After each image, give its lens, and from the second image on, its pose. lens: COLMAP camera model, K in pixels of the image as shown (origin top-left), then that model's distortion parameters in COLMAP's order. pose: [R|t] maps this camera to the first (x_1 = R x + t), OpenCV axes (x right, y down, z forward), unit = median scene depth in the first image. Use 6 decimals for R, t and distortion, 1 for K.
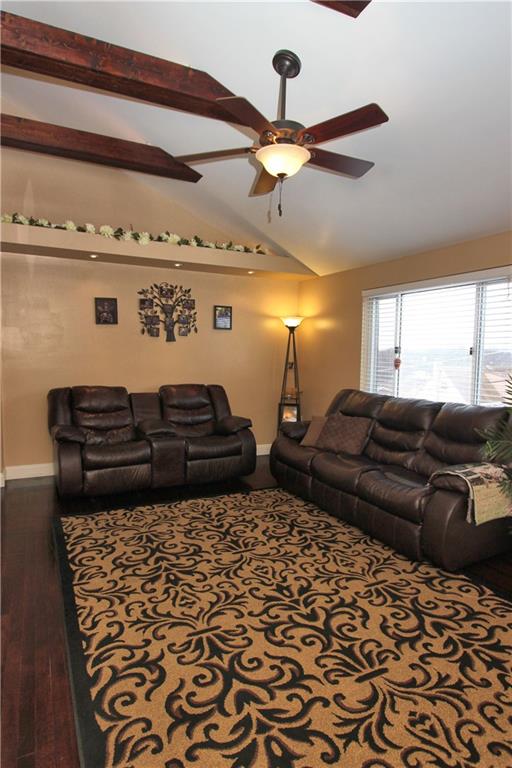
lens RADIAL K [[446.7, 0, 252.3], [0, 446.7, 379.7], [0, 0, 1]] dist [-0.002048, -0.000863]
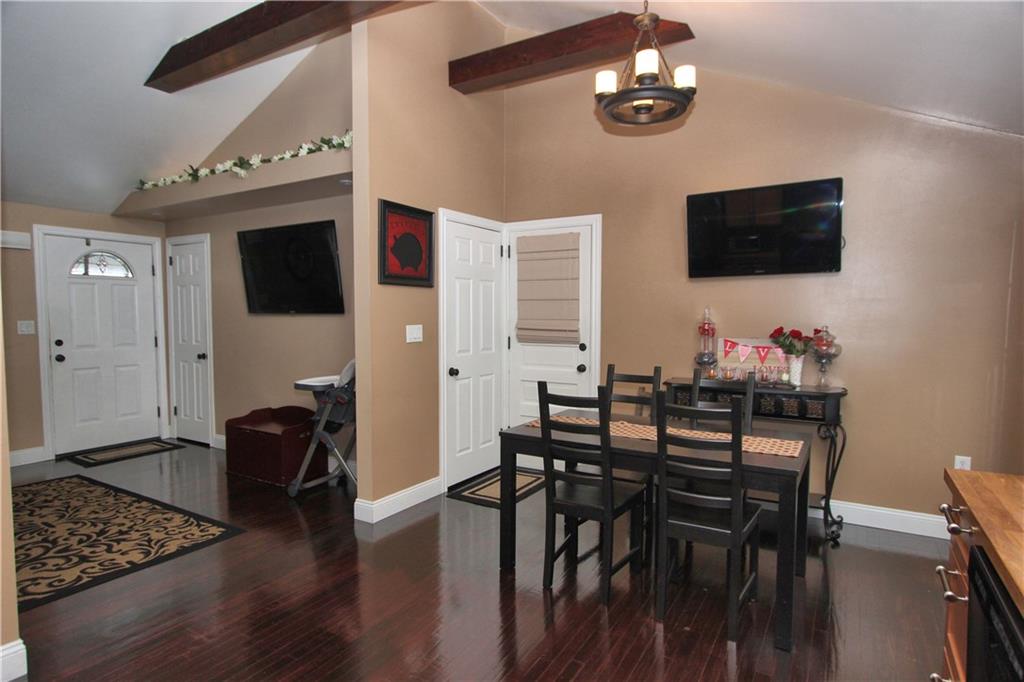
lens RADIAL K [[561.4, 0, 510.3], [0, 561.4, 346.5], [0, 0, 1]] dist [-0.004465, -0.000681]
pose [[-0.537384, -0.068038, 0.840589, -1.495617], [0.042805, 0.993255, 0.107760, -0.046792], [-0.842251, 0.093890, -0.530847, 0.454002]]
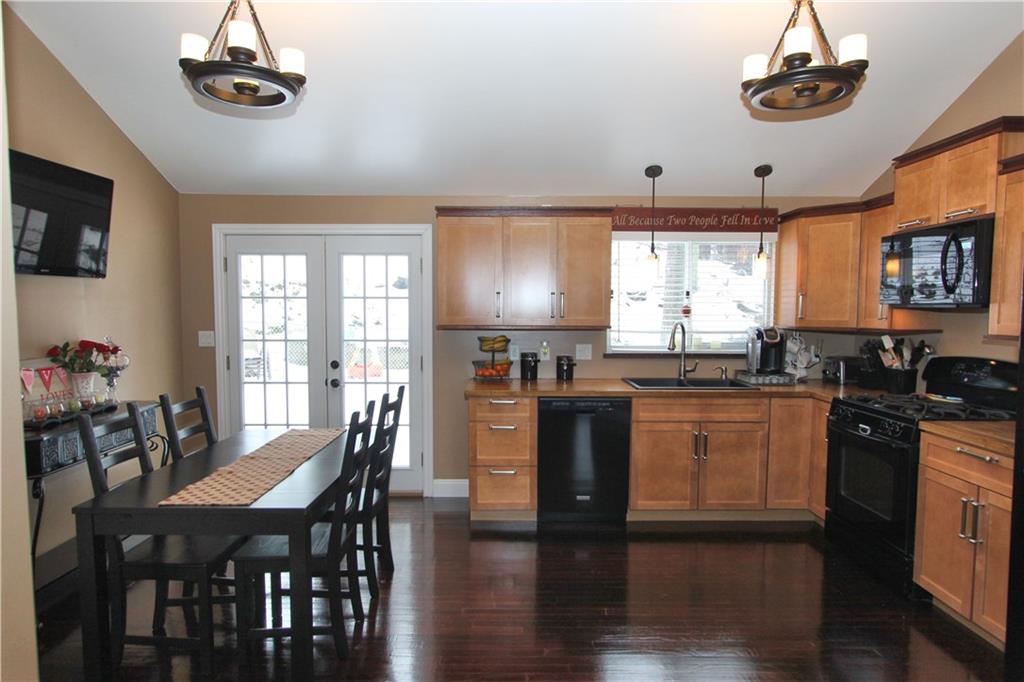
lens RADIAL K [[601.7, 0, 513.7], [0, 601.7, 346.2], [0, 0, 1]] dist [-0.003412, 0.000351]
pose [[-0.432269, 0.042585, -0.900739, 0.025706], [-0.064968, 0.994818, 0.078211, -0.059514], [0.899401, 0.092327, -0.427262, 0.477767]]
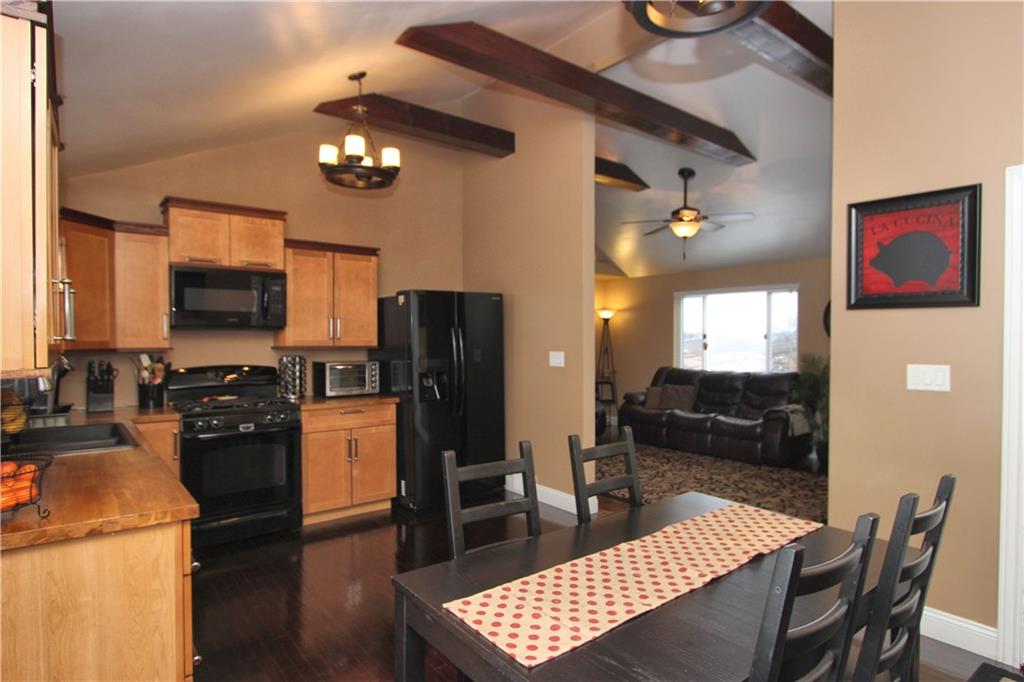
lens RADIAL K [[559.6, 0, 514.8], [0, 559.6, 342.2], [0, 0, 1]] dist [-0.003438, 0.001659]
pose [[0.976618, -0.015857, 0.214395, -1.032185], [0.026904, 0.998451, -0.048710, 0.032937], [-0.213290, 0.053340, 0.975532, -0.922923]]
